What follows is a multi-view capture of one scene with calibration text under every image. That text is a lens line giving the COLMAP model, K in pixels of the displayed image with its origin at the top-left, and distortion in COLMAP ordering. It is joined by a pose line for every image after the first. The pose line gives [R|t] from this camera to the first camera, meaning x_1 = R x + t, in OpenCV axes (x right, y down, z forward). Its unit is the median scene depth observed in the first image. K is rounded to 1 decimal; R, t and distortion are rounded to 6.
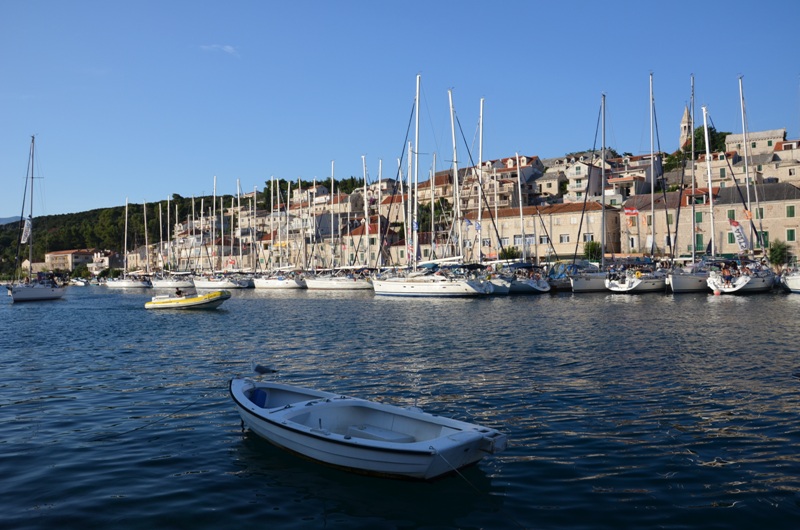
lens RADIAL K [[649.5, 0, 400.0], [0, 649.5, 265.0], [0, 0, 1]] dist [-0.006591, -0.001832]
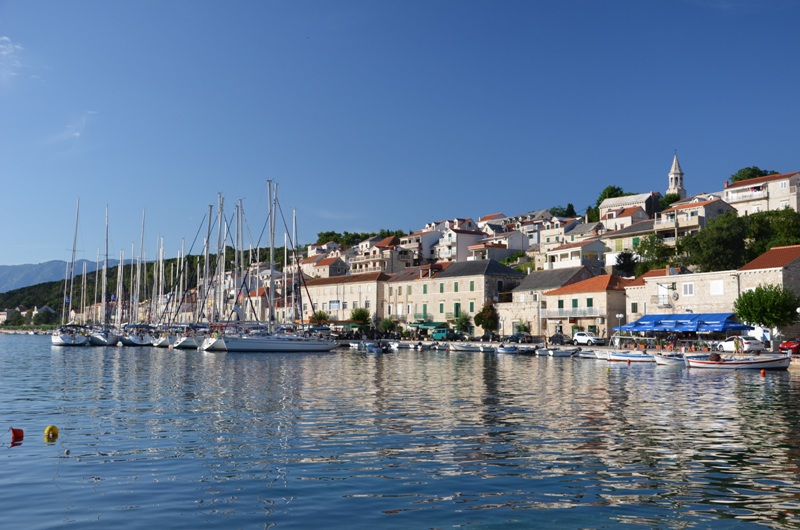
lens RADIAL K [[820.6, 0, 398.8], [0, 820.6, 266.3], [0, 0, 1]] dist [0.005737, 0.032384]
pose [[0.955209, 0.002983, -0.295916, 0.719382], [-0.023107, 0.997648, -0.064535, -0.017442], [0.295027, 0.068482, 0.953032, -0.318634]]
